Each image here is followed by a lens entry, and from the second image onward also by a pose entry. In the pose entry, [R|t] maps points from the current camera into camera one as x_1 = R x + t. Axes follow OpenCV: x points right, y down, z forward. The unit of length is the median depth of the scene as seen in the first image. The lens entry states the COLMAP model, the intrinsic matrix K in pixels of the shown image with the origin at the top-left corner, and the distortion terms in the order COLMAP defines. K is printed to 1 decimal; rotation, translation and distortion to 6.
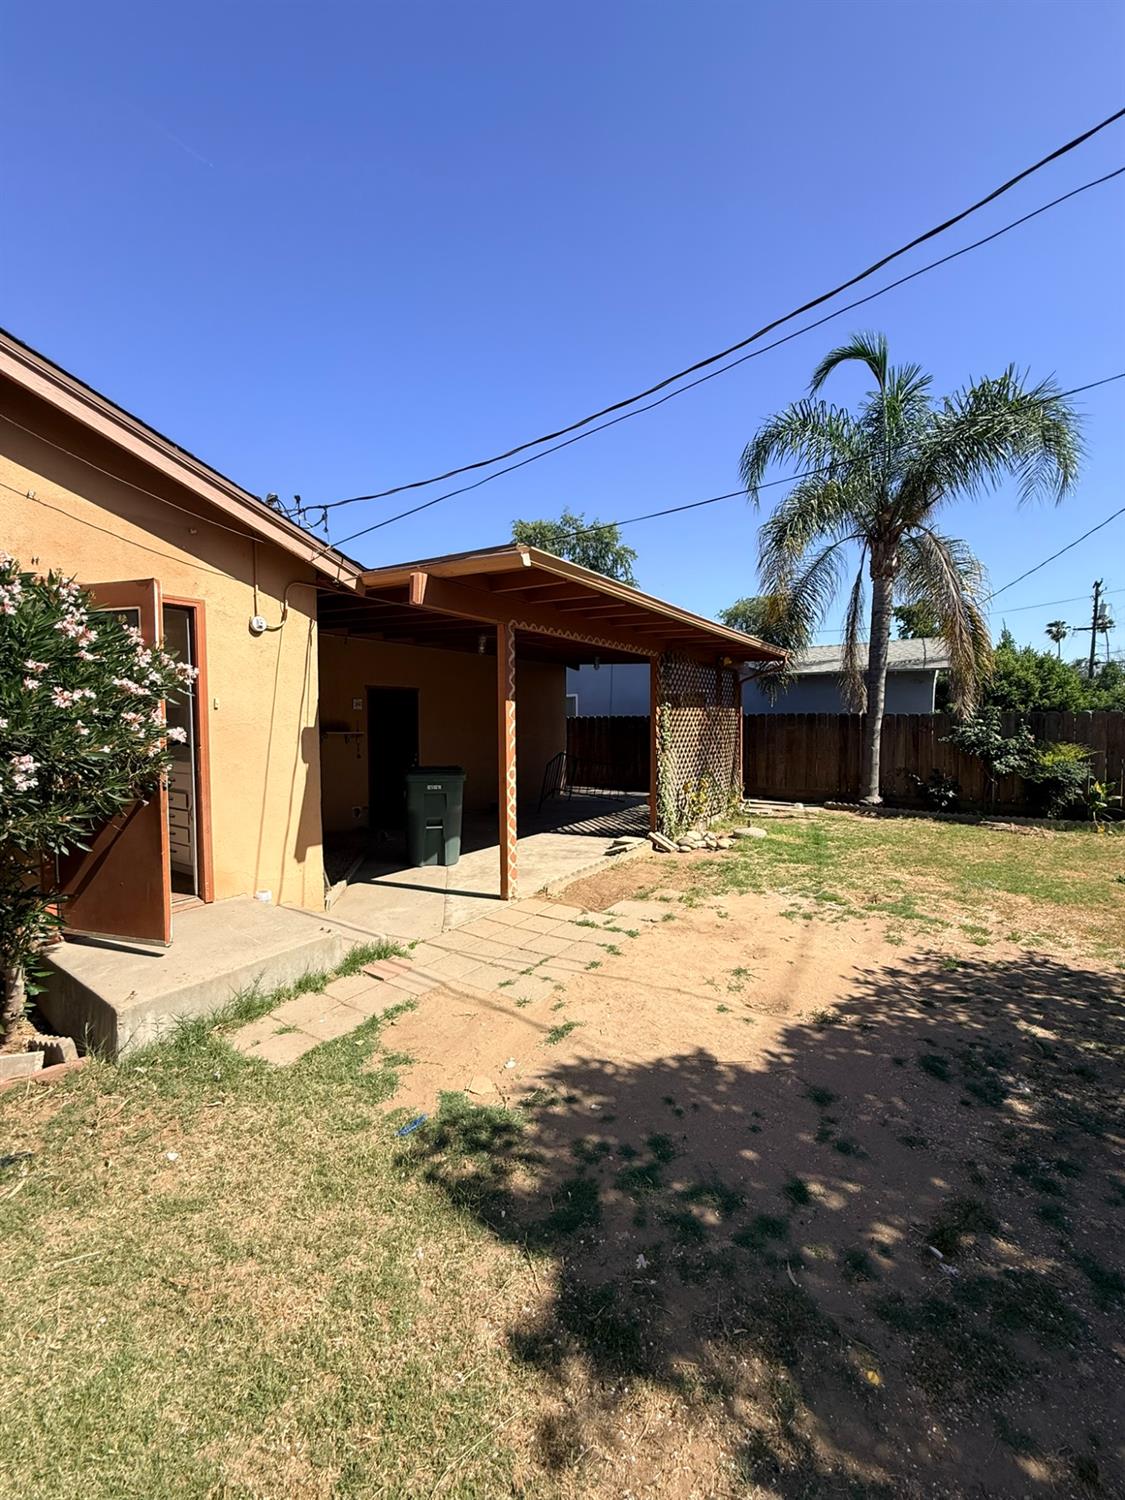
lens RADIAL K [[597.5, 0, 562.6], [0, 597.5, 745.3], [0, 0, 1]] dist [0.001442, -0.000237]
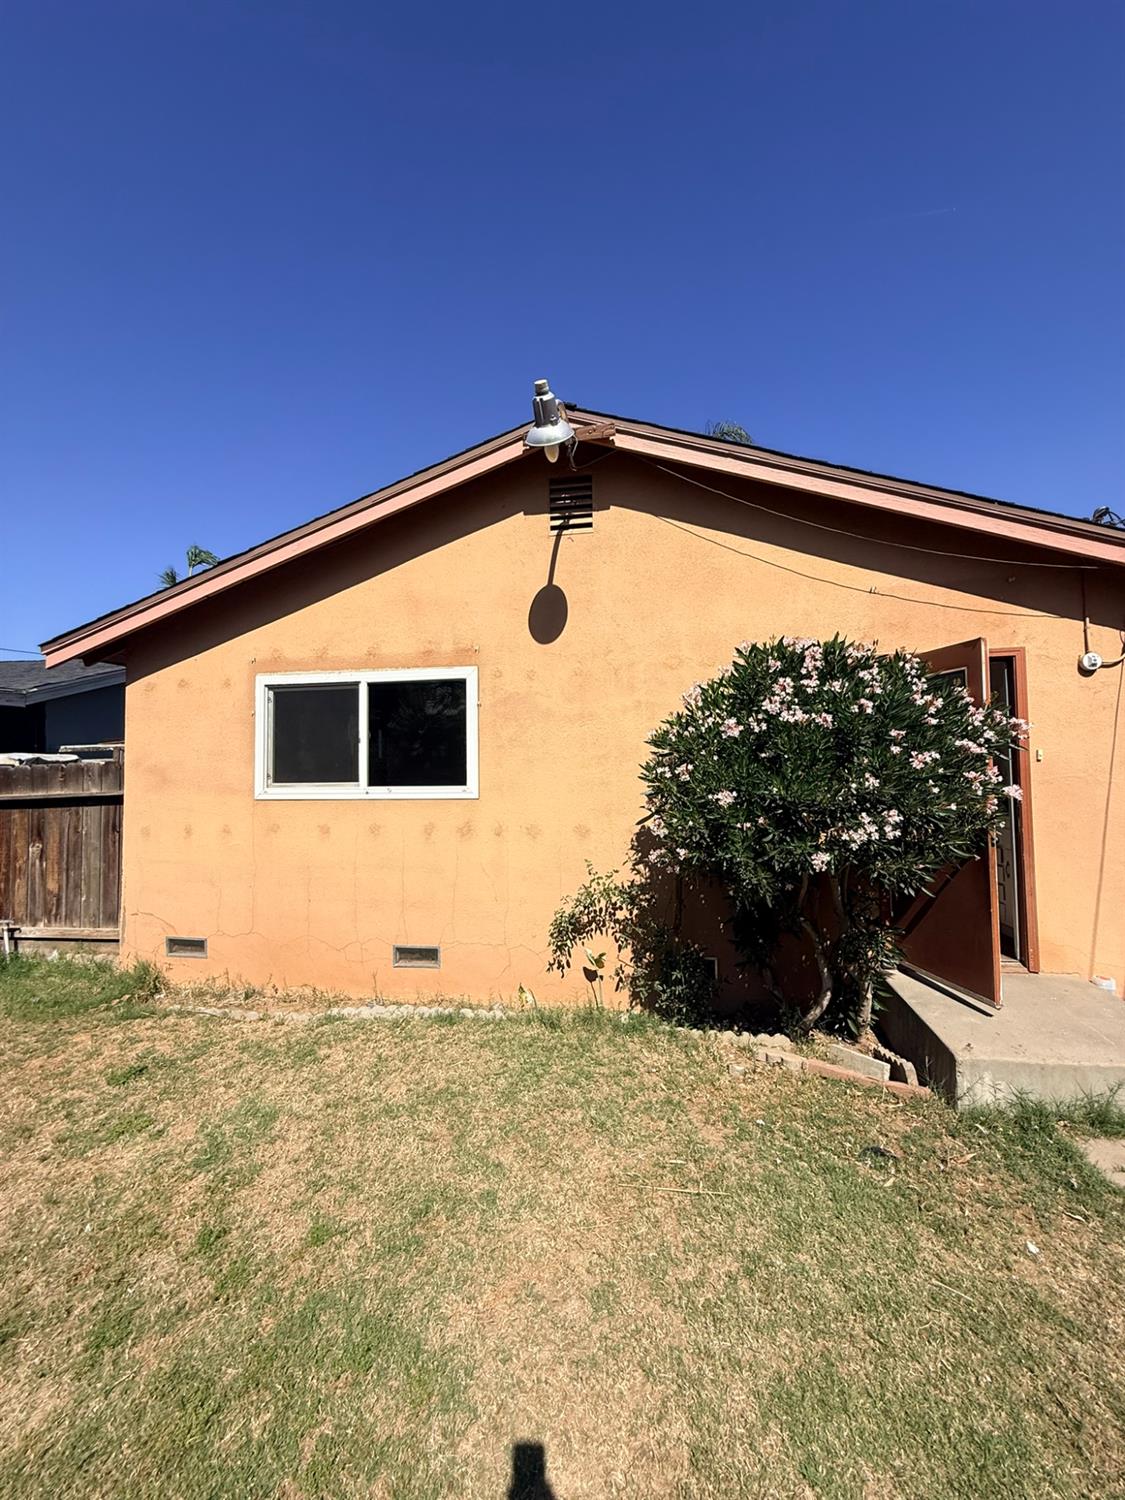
lens RADIAL K [[597.5, 0, 562.6], [0, 597.5, 745.3], [0, 0, 1]] dist [0.001442, -0.000237]
pose [[0.405621, -0.039218, -0.913200, -0.048386], [-0.027390, 0.998109, -0.055031, -0.019838], [0.913631, 0.047334, 0.403779, -0.065619]]
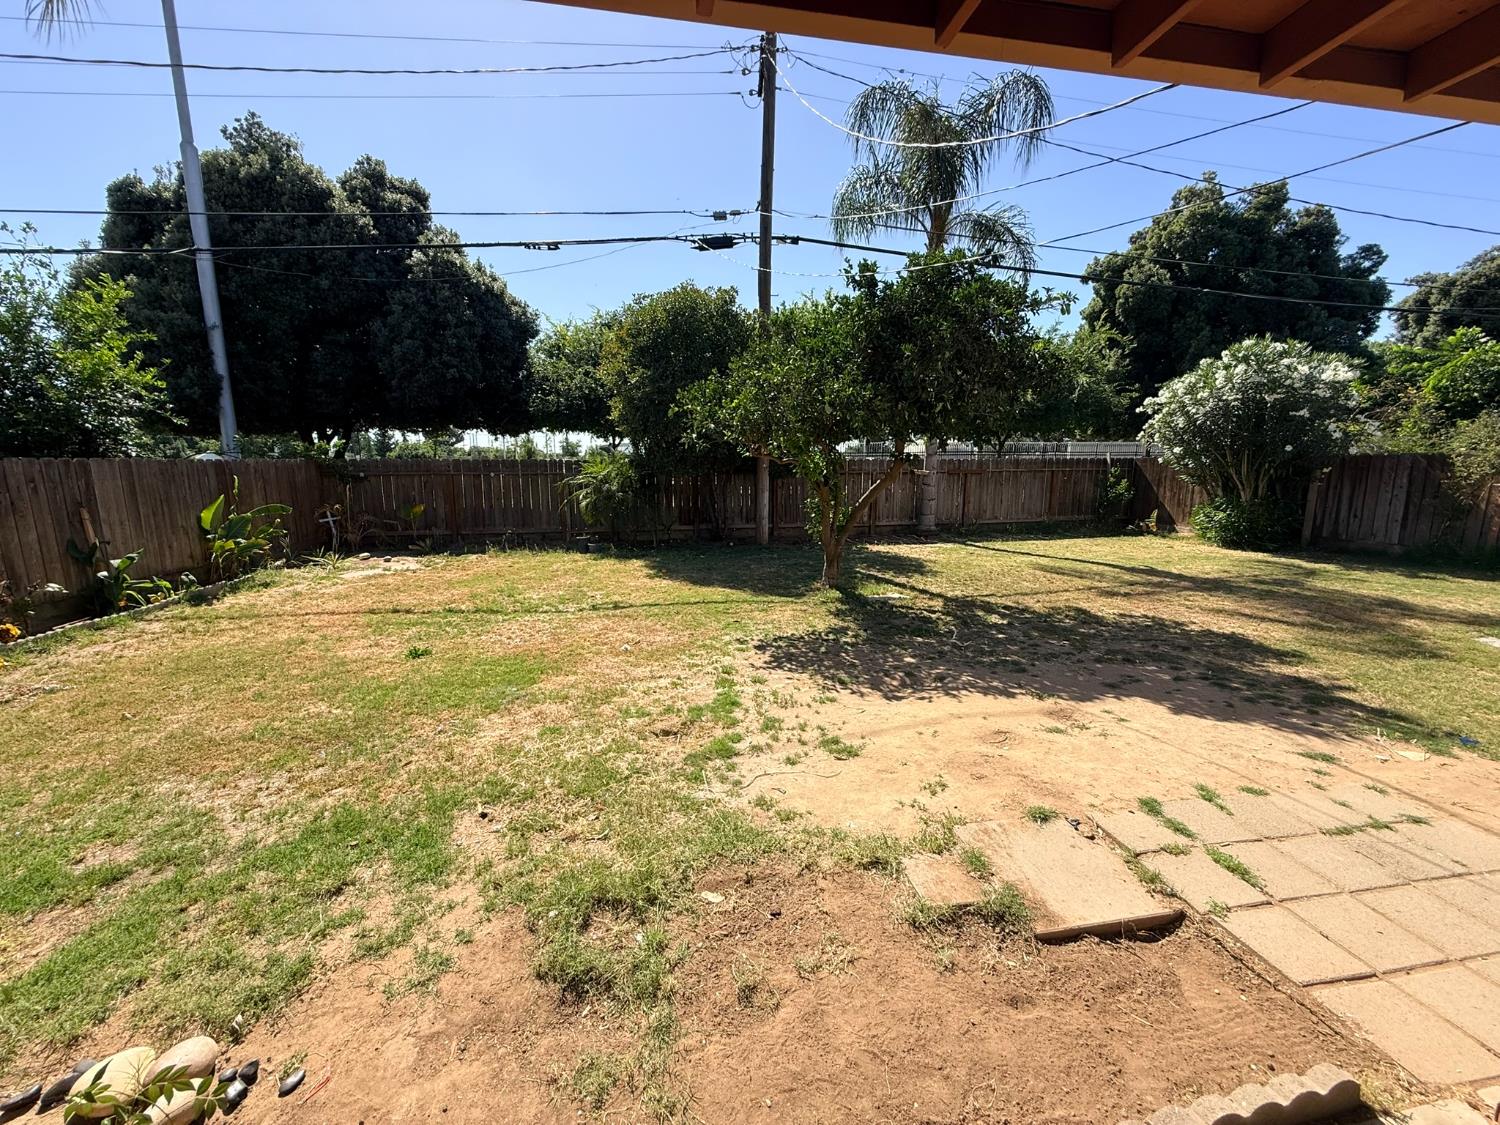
lens RADIAL K [[597.5, 0, 745.4], [0, 597.5, 562.6], [0, 0, 1]] dist [0.001442, -0.000237]
pose [[-0.697962, -0.109628, 0.707694, -0.004605], [0.038880, 0.980955, 0.190304, -0.106459], [-0.715079, 0.160340, -0.680407, 2.479547]]
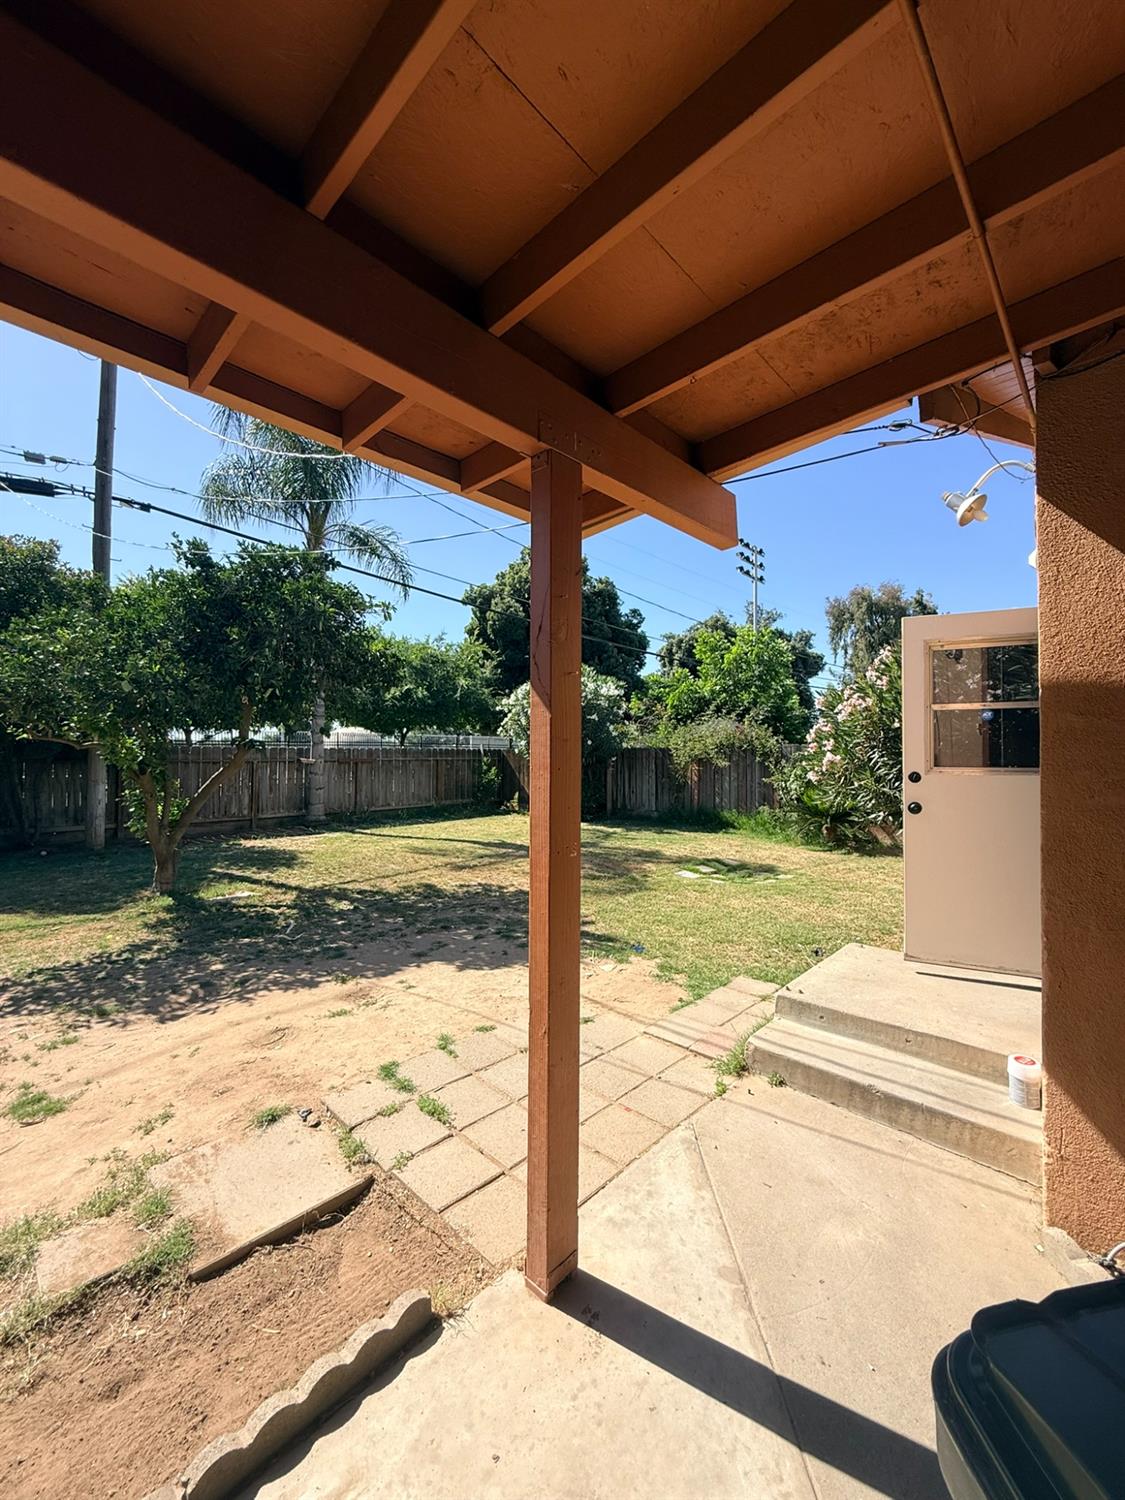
lens RADIAL K [[597.5, 0, 562.6], [0, 597.5, 745.3], [0, 0, 1]] dist [0.001442, -0.000237]
pose [[-0.984569, 0.004497, 0.174937, -0.274054], [0.009461, 0.999576, 0.027554, -0.083671], [-0.174739, 0.028784, -0.984194, 2.345603]]
